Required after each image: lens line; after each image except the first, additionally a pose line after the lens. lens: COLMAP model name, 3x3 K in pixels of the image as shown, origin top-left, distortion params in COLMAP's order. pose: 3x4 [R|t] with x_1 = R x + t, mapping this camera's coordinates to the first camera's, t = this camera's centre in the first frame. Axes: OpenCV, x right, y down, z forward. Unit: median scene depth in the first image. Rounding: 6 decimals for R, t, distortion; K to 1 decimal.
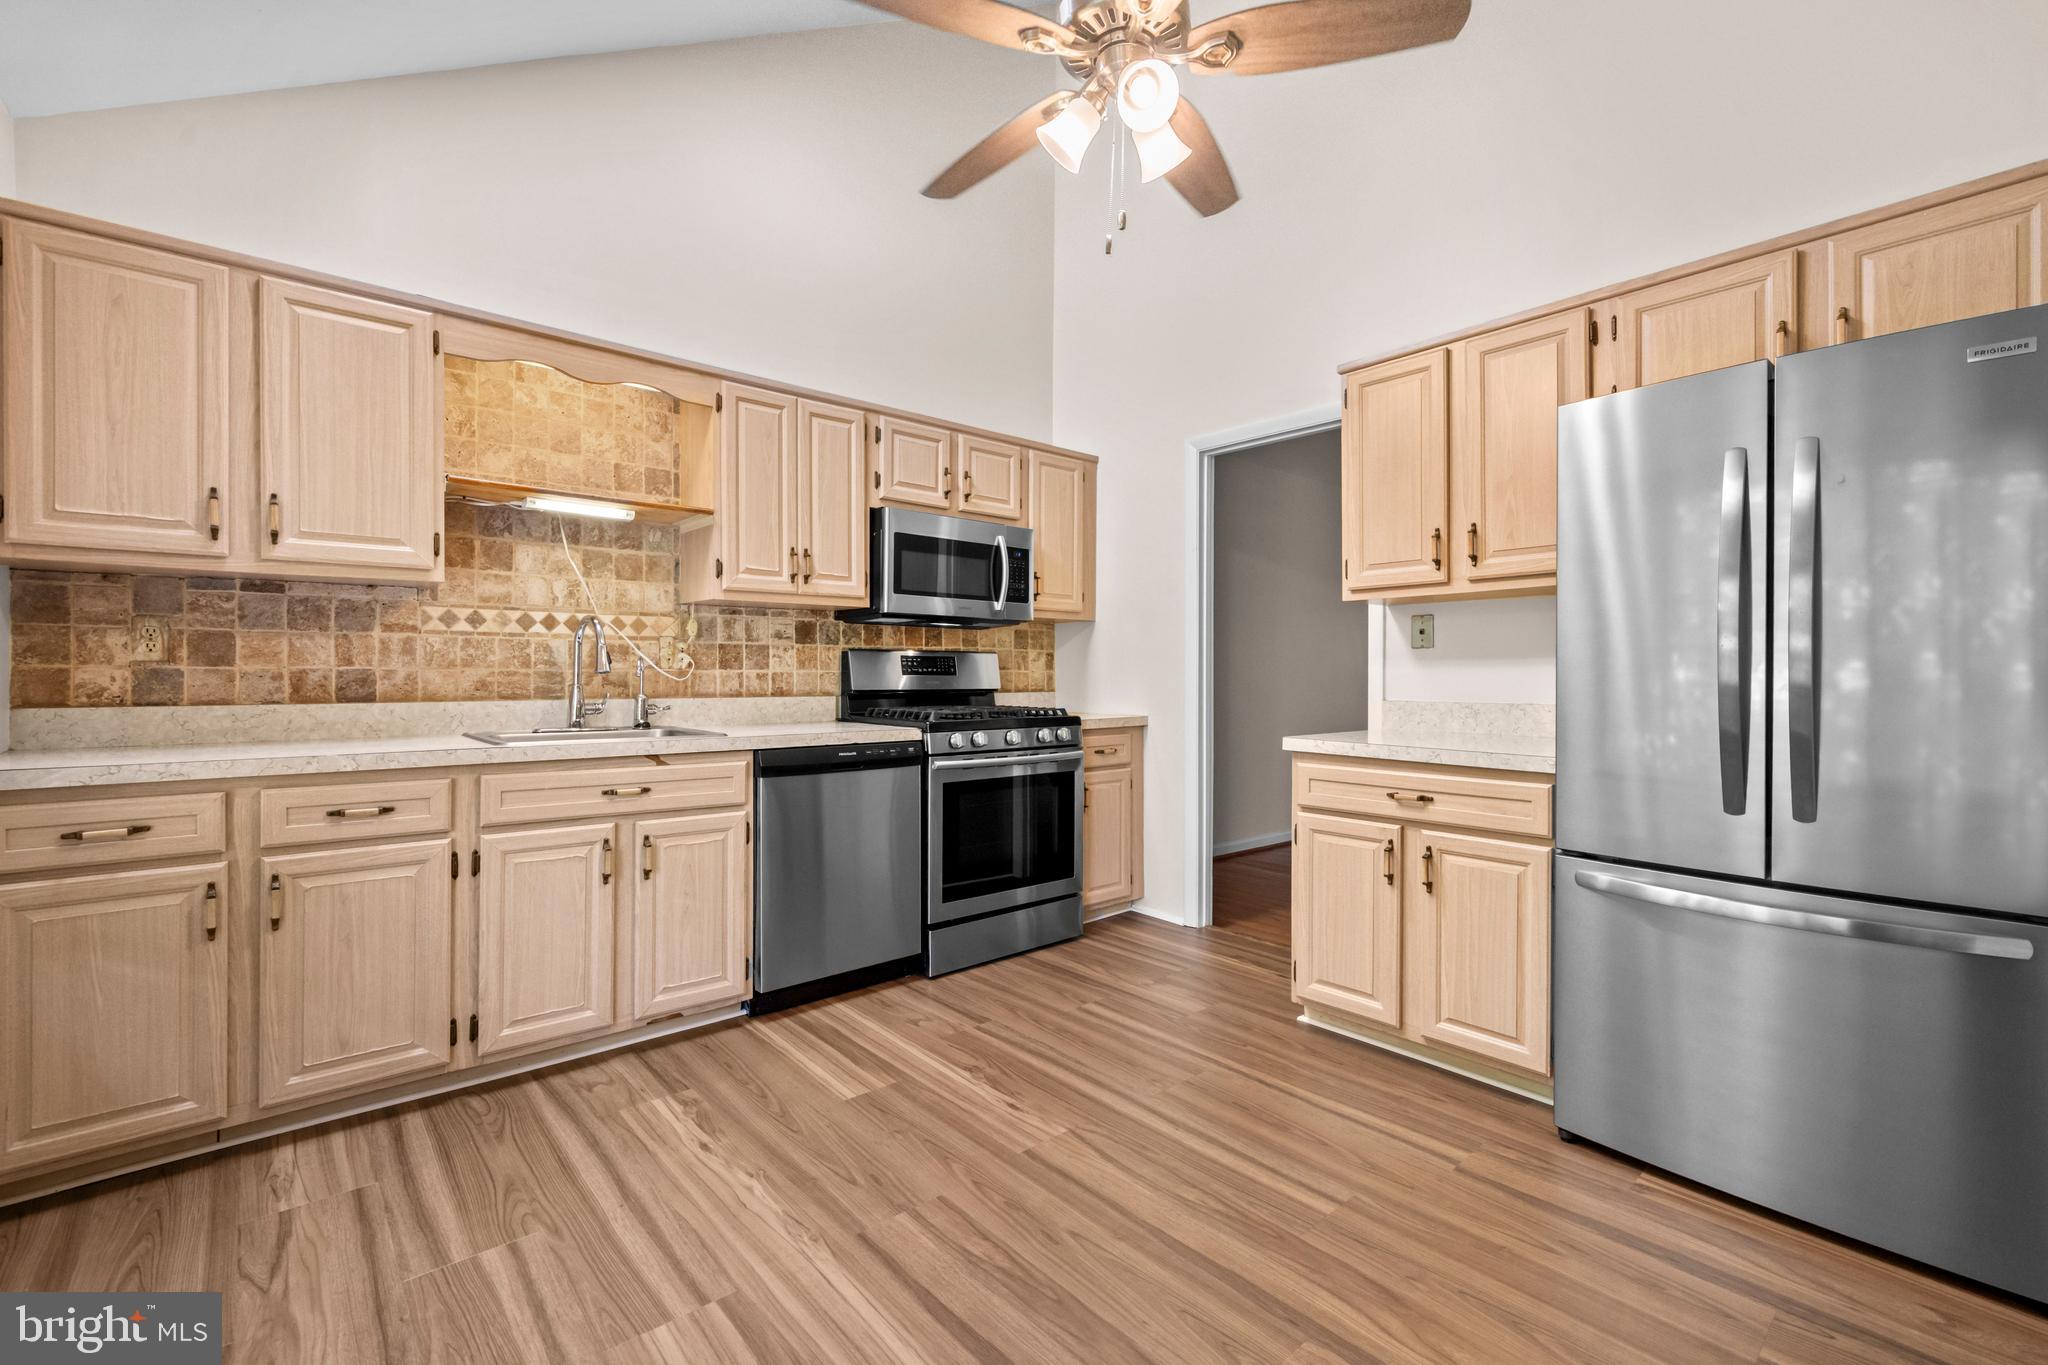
lens RADIAL K [[886.6, 0, 1019.5], [0, 886.6, 672.9], [0, 0, 1]] dist [-0.000338, 0.000822]
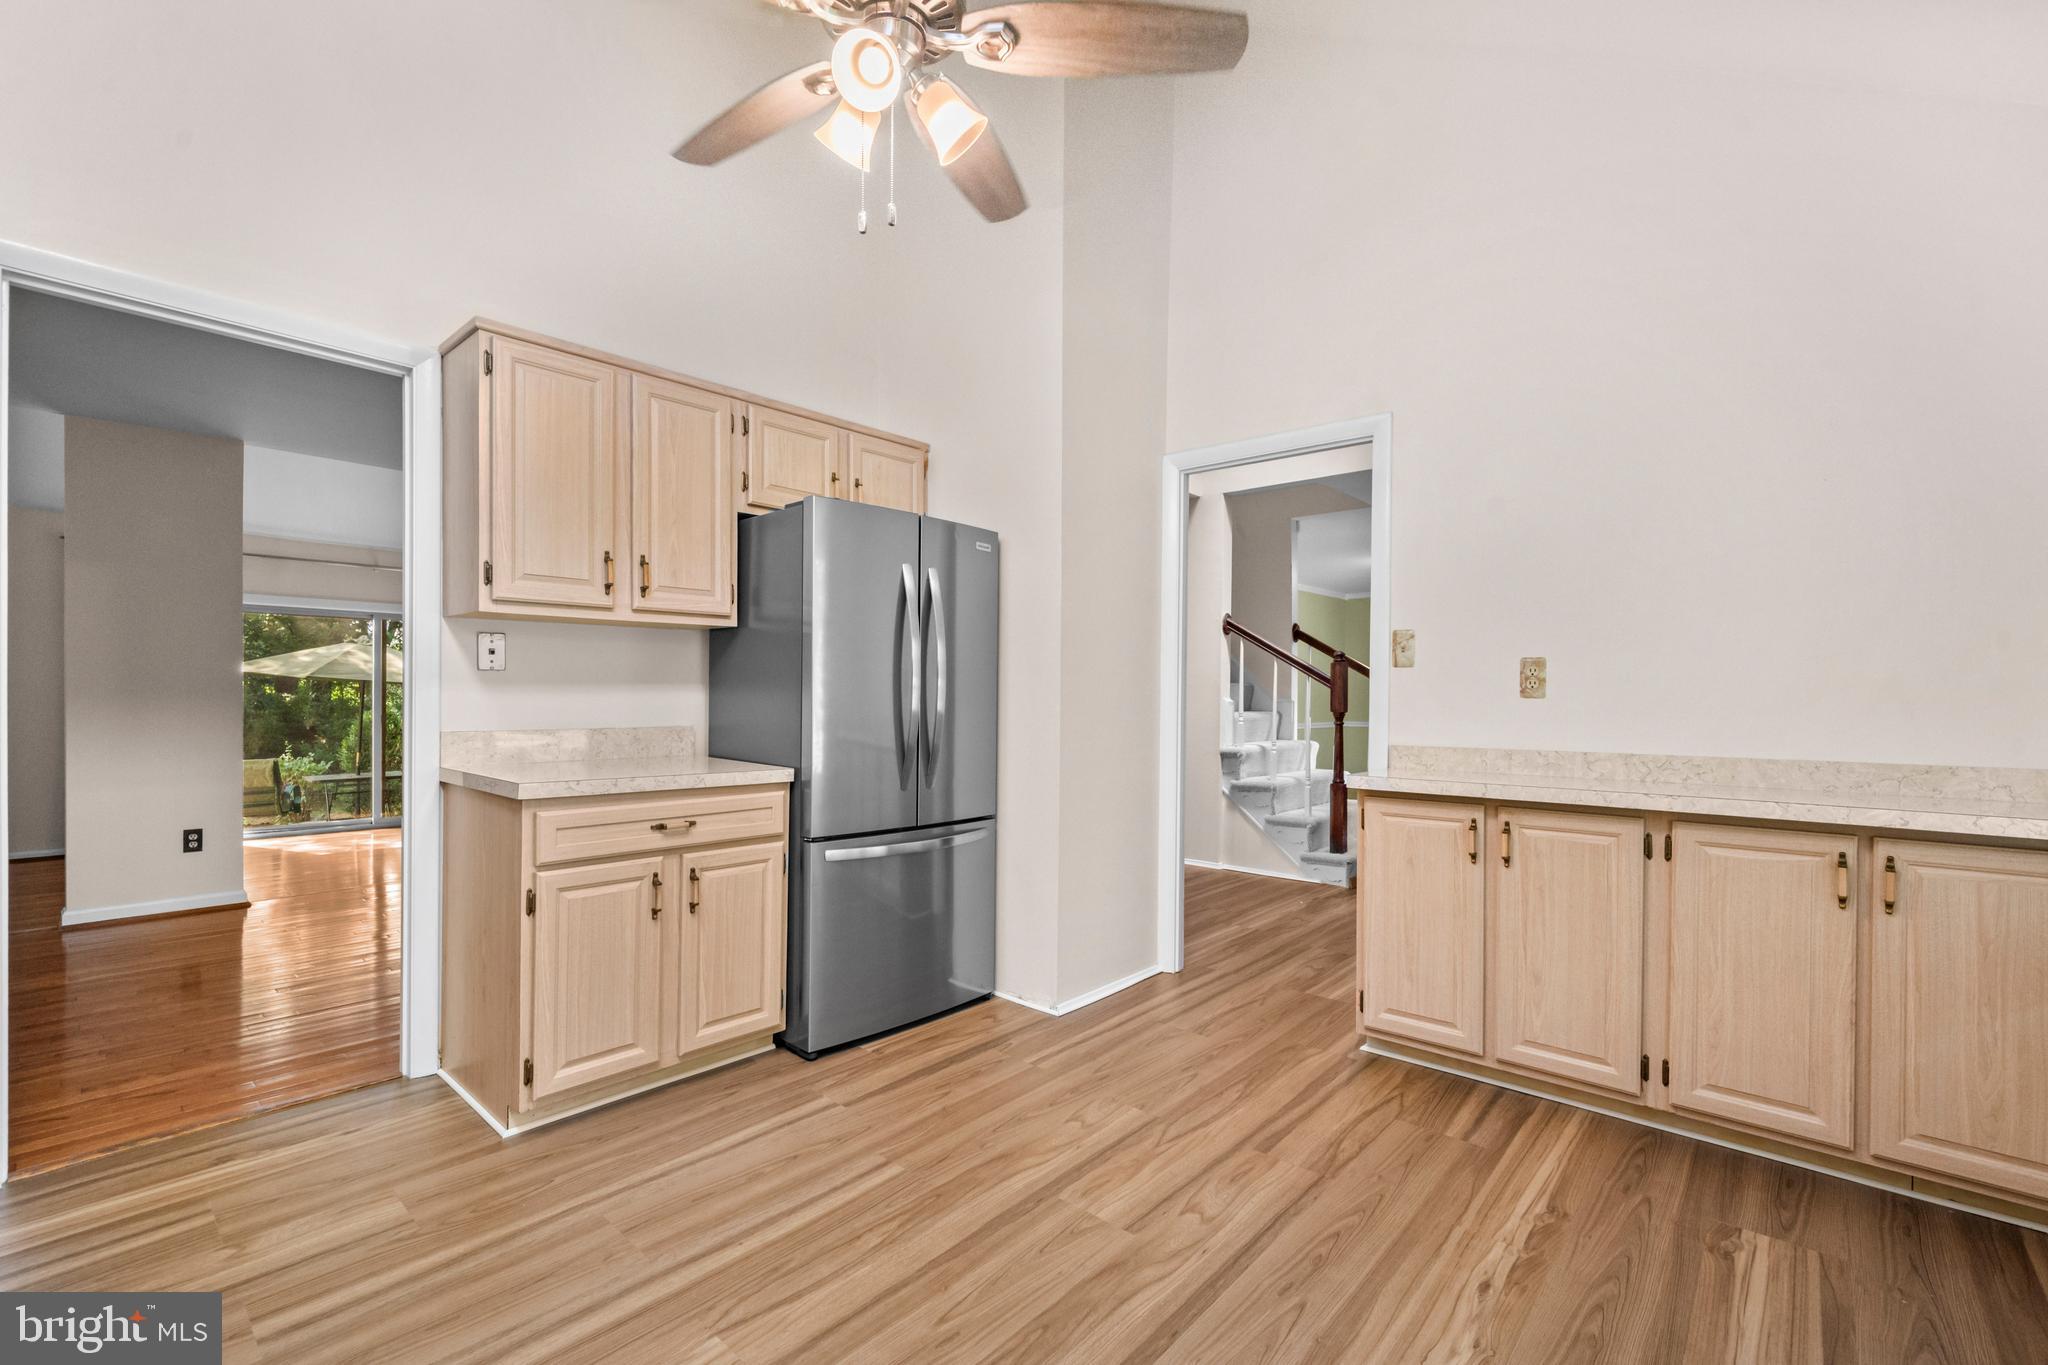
lens RADIAL K [[886.6, 0, 1024.1], [0, 886.6, 698.8], [0, 0, 1]] dist [-0.000338, 0.000822]
pose [[-0.134668, -0.008324, 0.990856, -0.710343], [-0.010243, 0.999923, 0.007008, -0.016912], [-0.990838, -0.009206, -0.134742, 0.866317]]
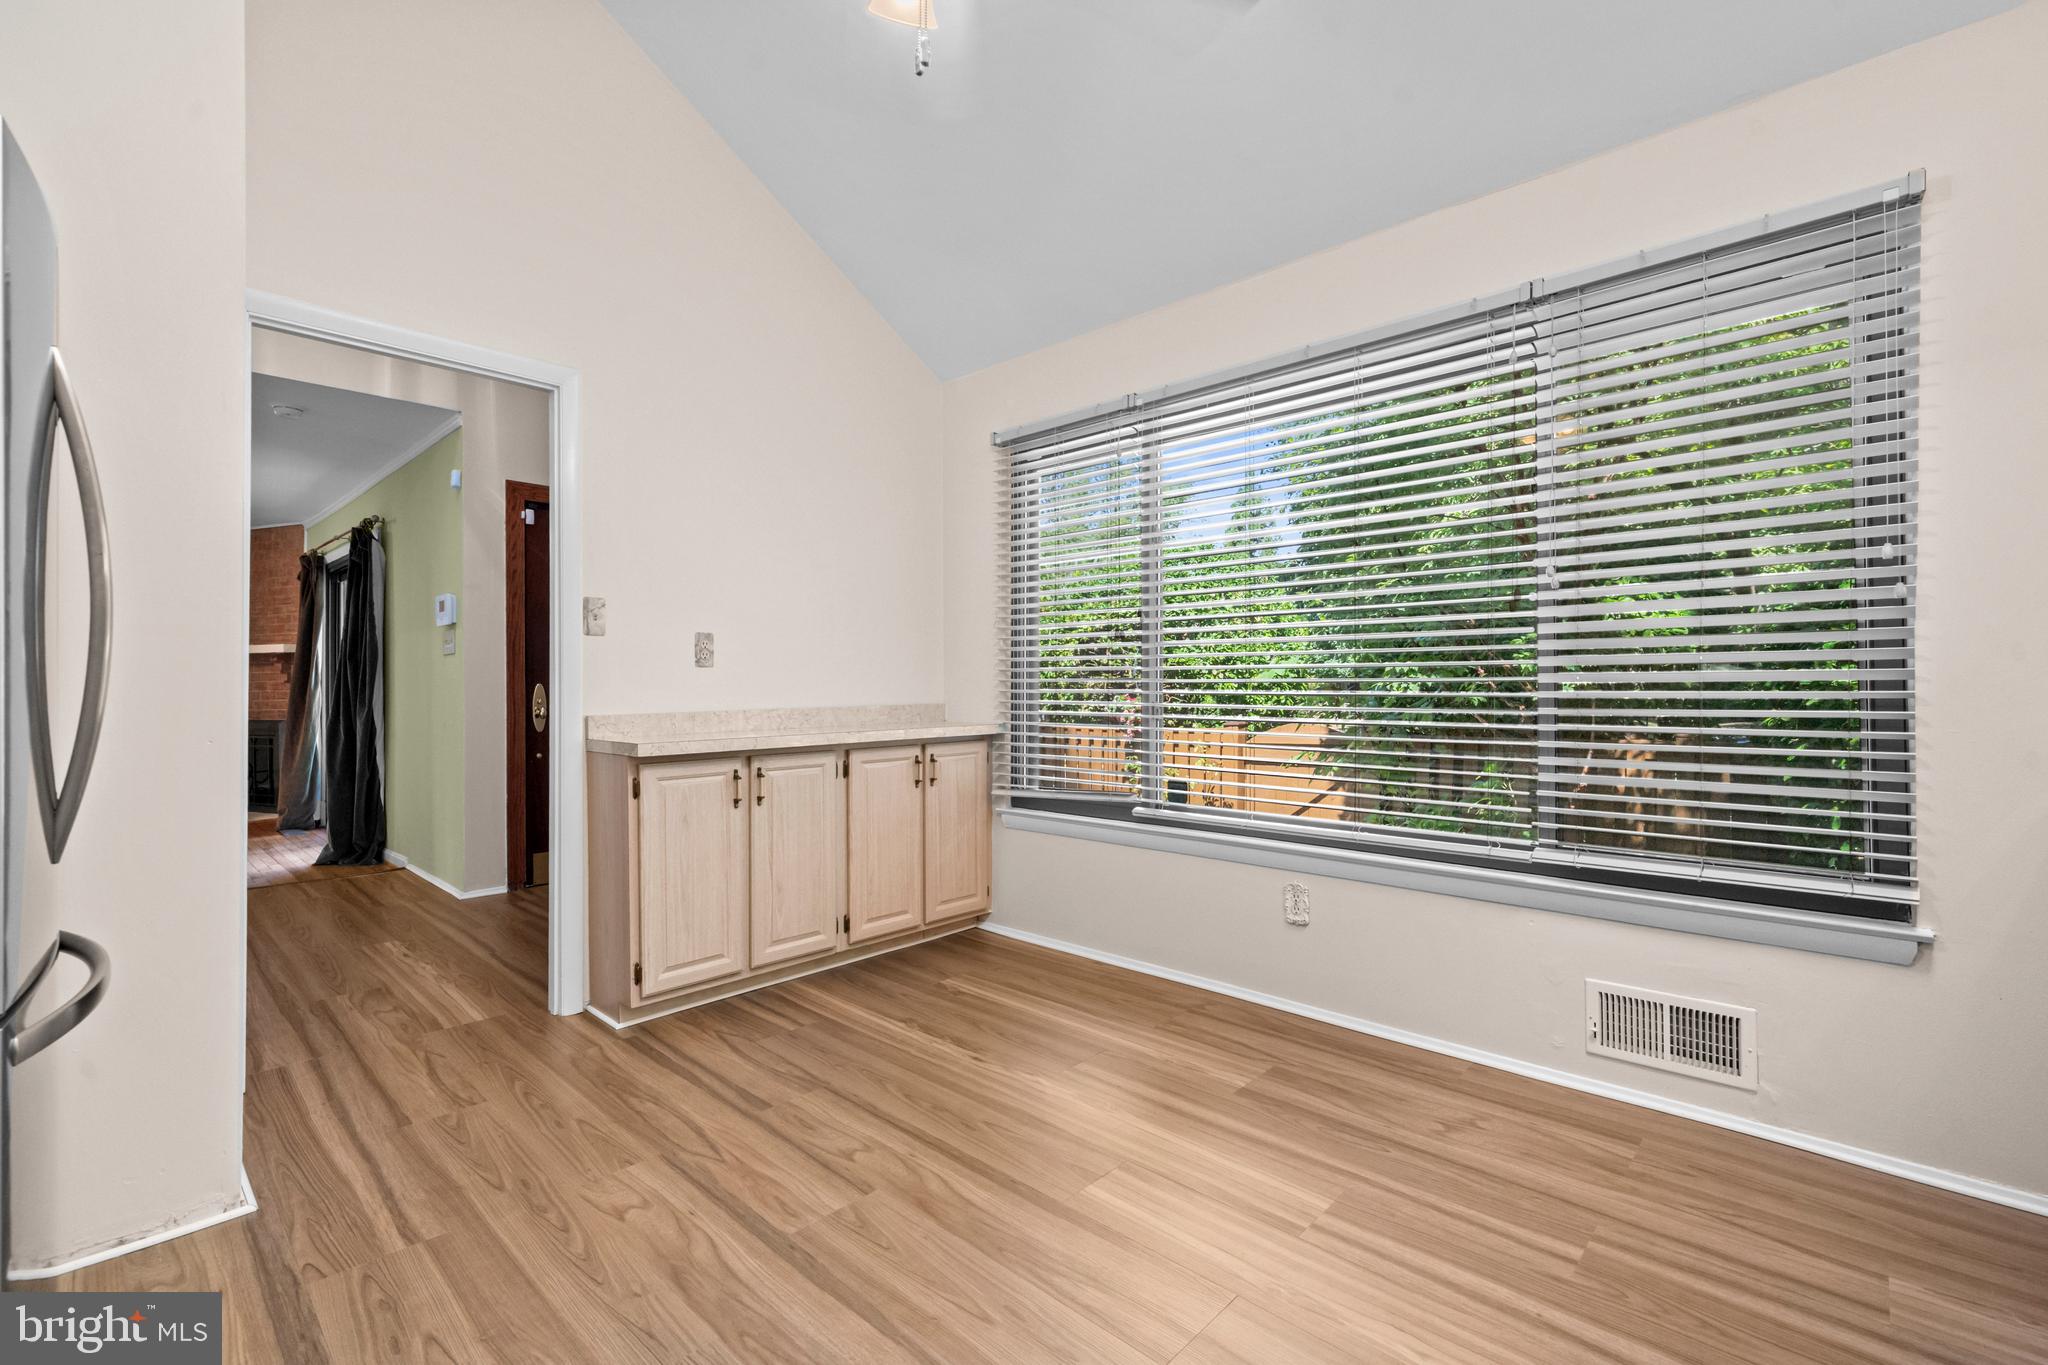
lens RADIAL K [[886.6, 0, 1031.3], [0, 886.6, 677.9], [0, 0, 1]] dist [-0.000338, 0.000822]
pose [[-0.994873, 0.002226, -0.101108, 0.085362], [0.002921, 0.999973, -0.006731, 0.014513], [0.101091, -0.006992, -0.994853, 1.543041]]
